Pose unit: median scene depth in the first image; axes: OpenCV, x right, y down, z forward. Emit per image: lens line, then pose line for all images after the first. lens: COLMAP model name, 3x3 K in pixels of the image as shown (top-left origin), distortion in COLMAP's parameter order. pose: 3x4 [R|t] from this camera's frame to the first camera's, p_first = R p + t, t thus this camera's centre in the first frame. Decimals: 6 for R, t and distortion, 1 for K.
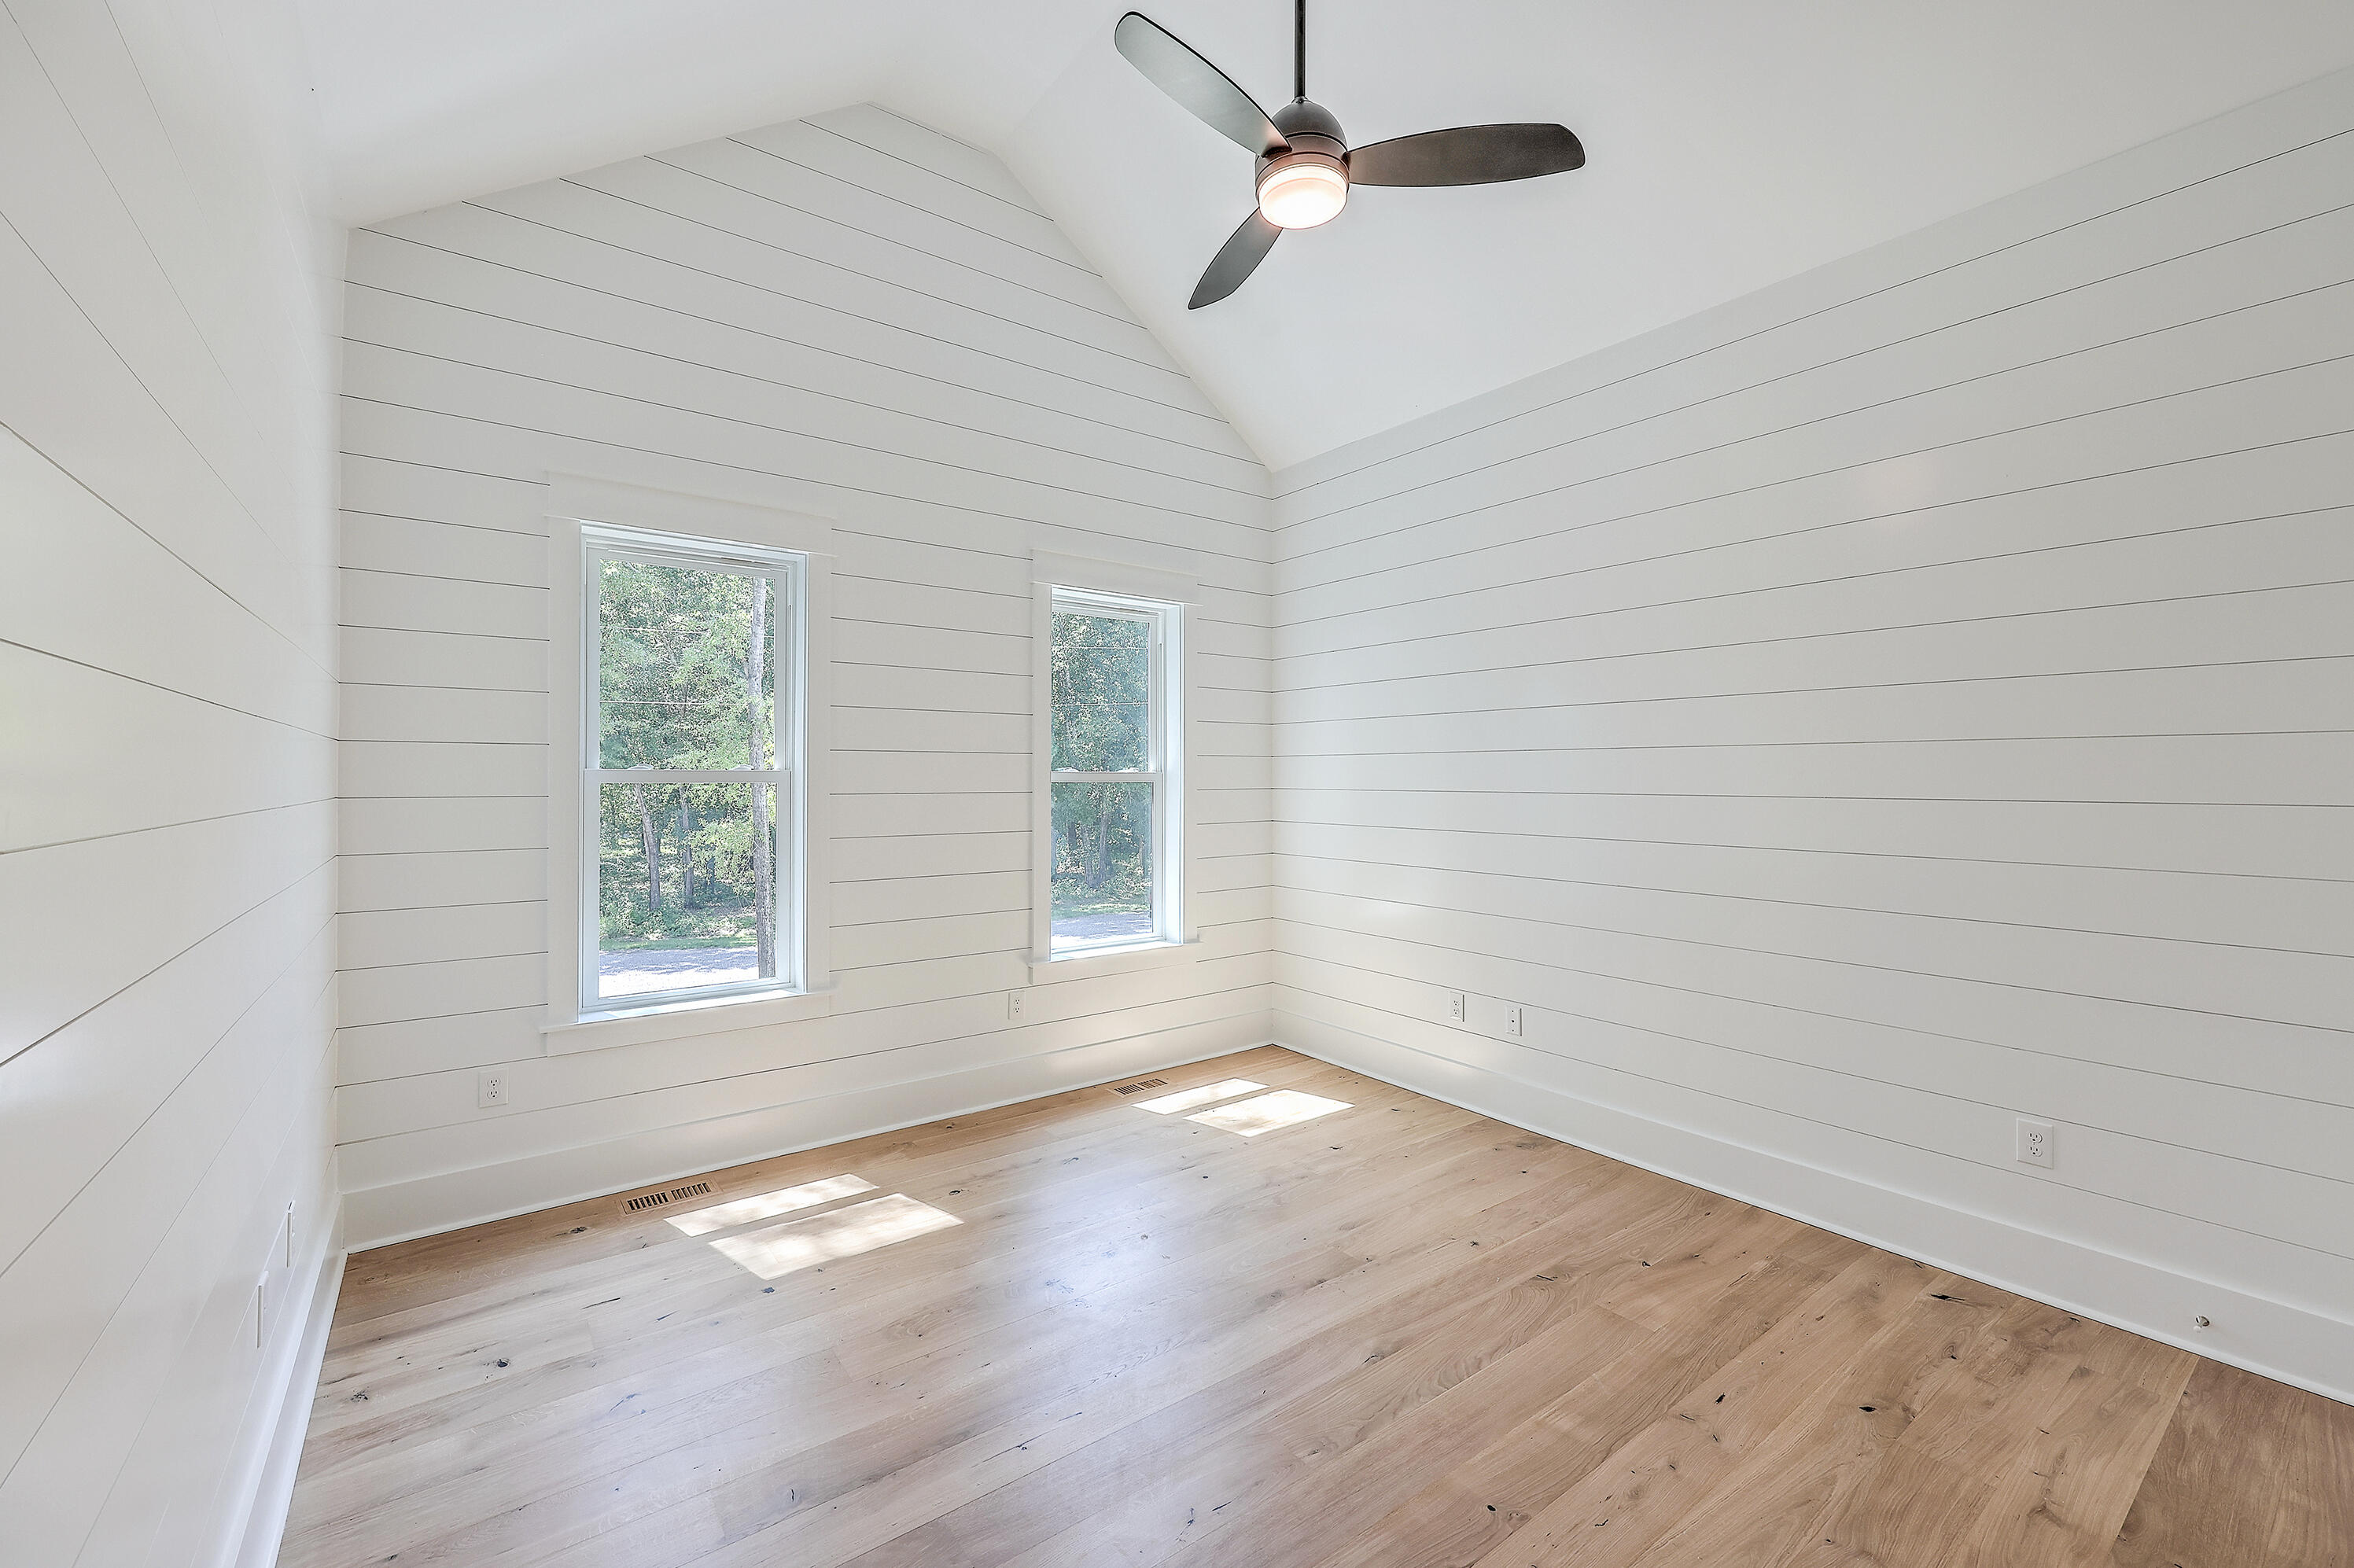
lens RADIAL K [[955.3, 0, 1181.2], [0, 955.3, 780.0], [0, 0, 1]] dist [0.000575, -0.001114]
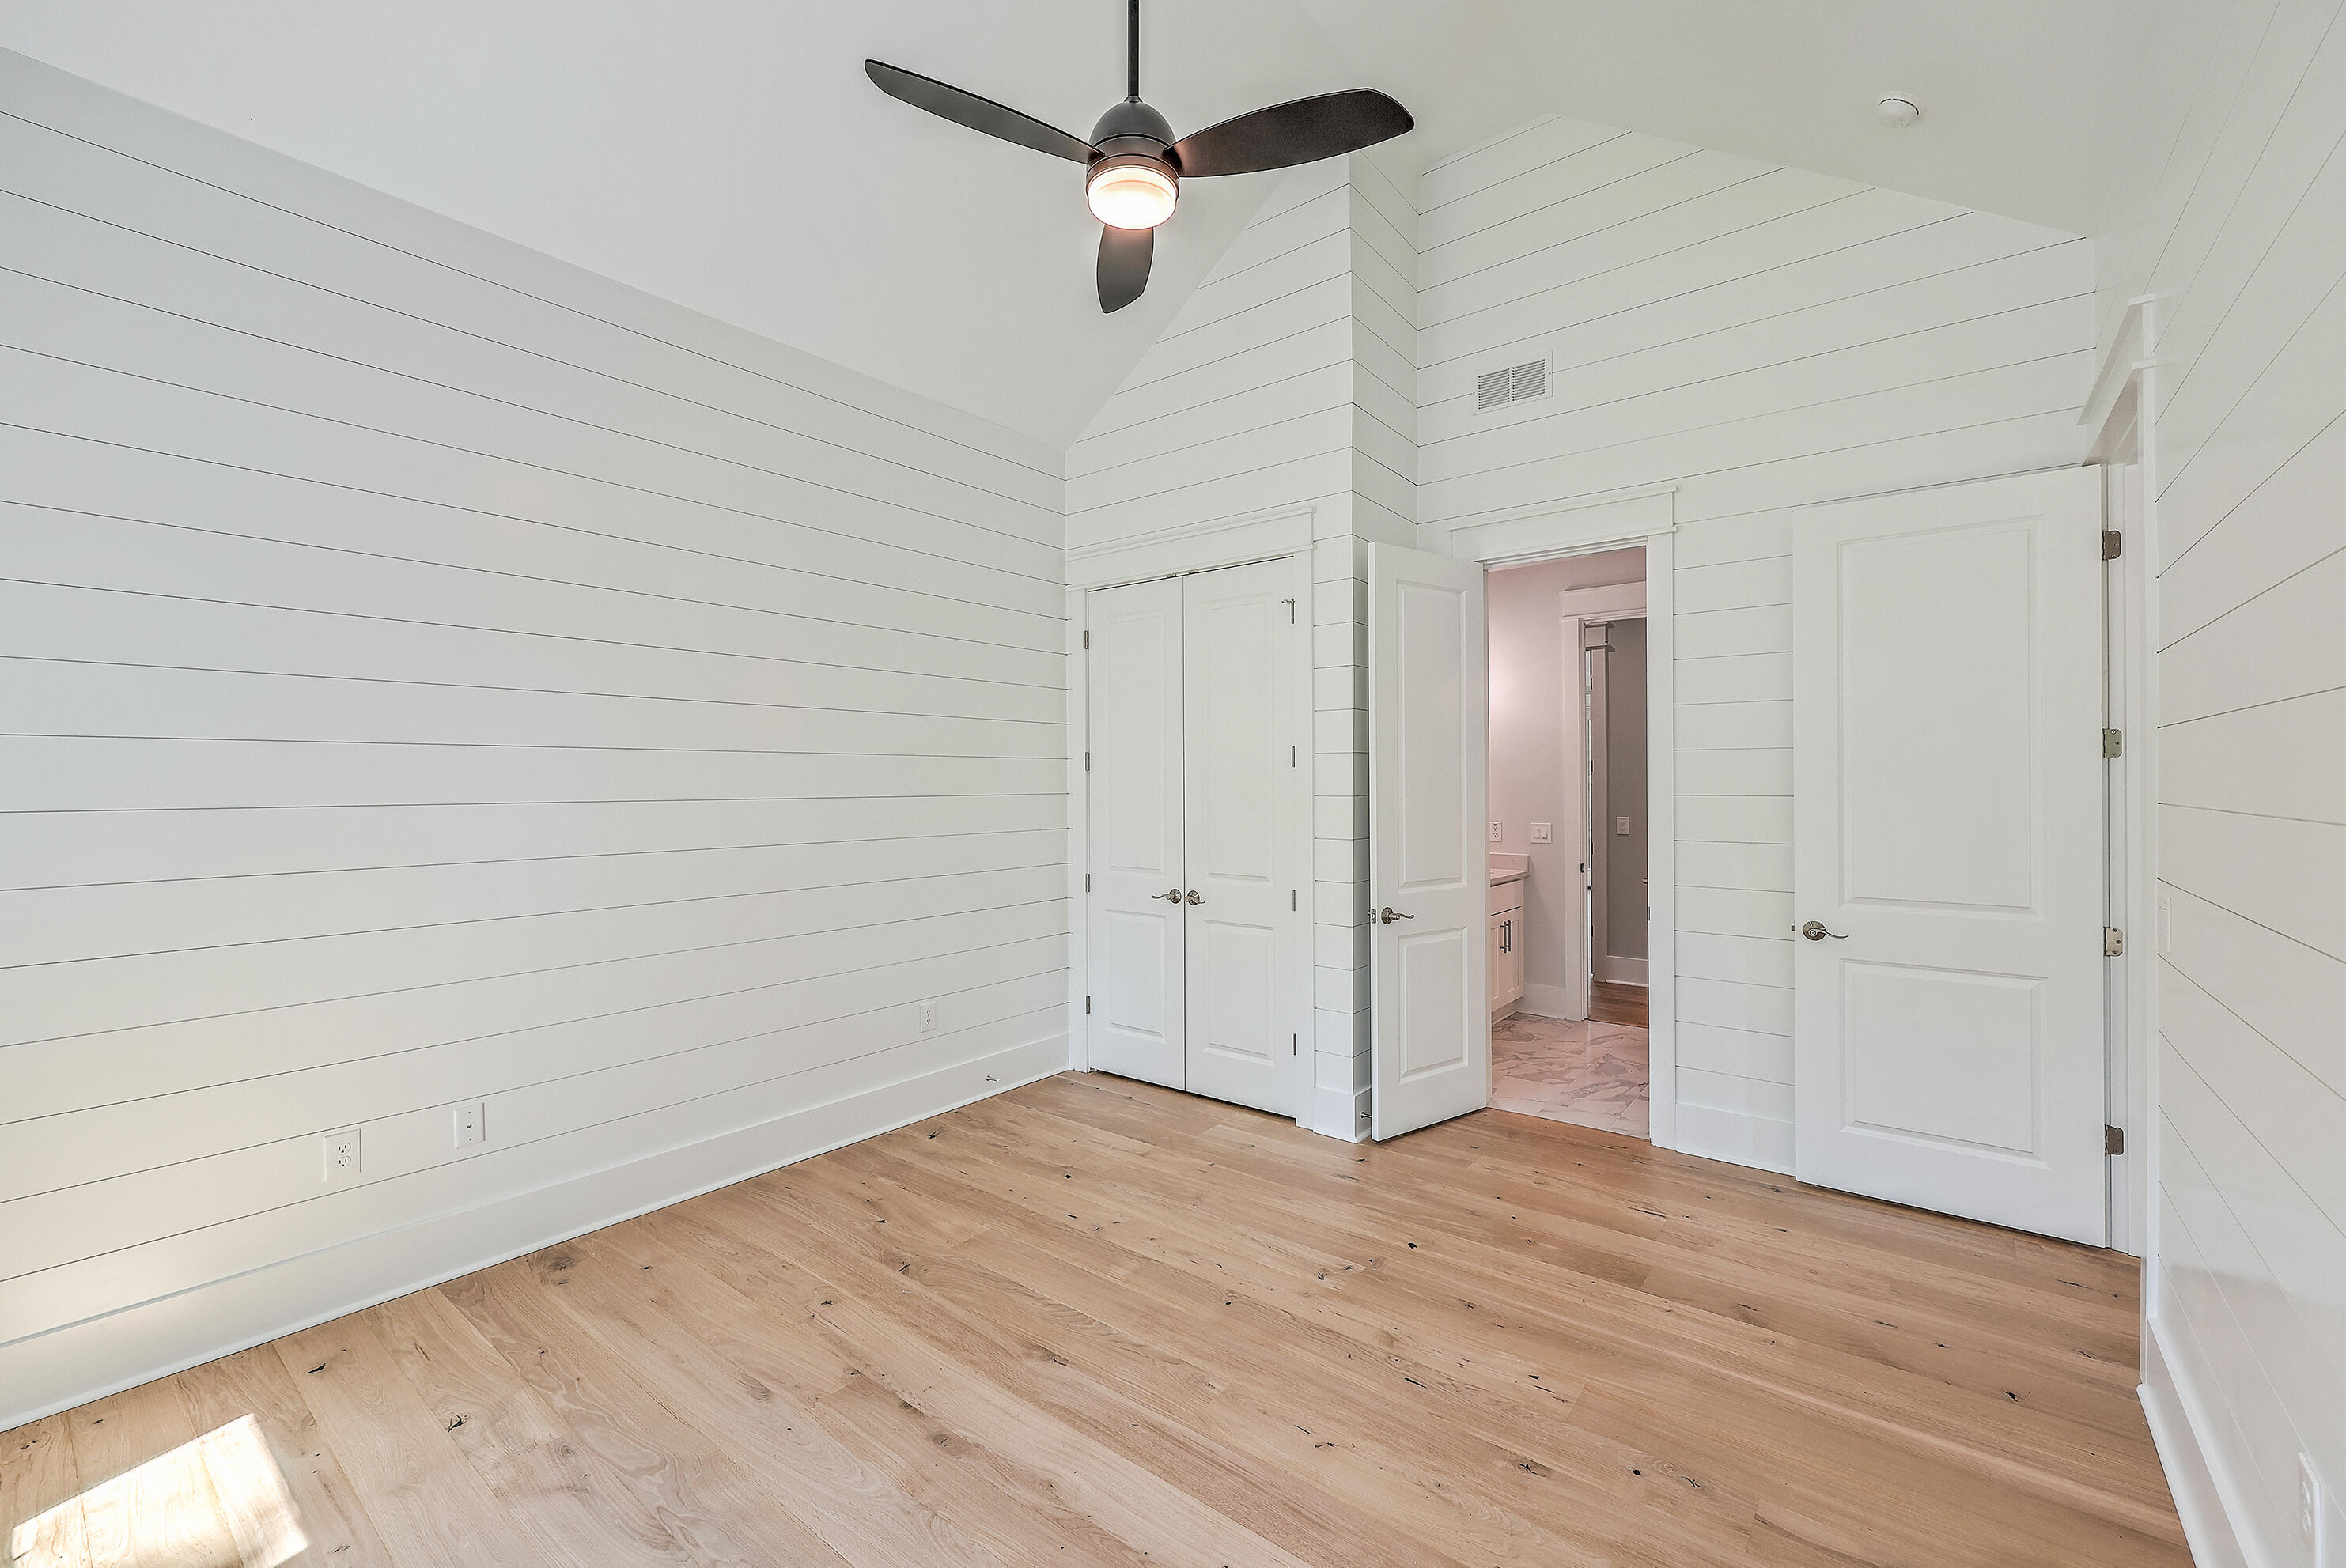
lens RADIAL K [[952.0, 0, 1179.5], [0, 952.0, 779.8], [0, 0, 1]] dist [0.000575, -0.001114]
pose [[-0.254808, 0.002187, 0.966989, -0.707515], [0.012134, 0.999926, 0.000935, 0.001715], [-0.966915, 0.011972, -0.254816, 1.006700]]
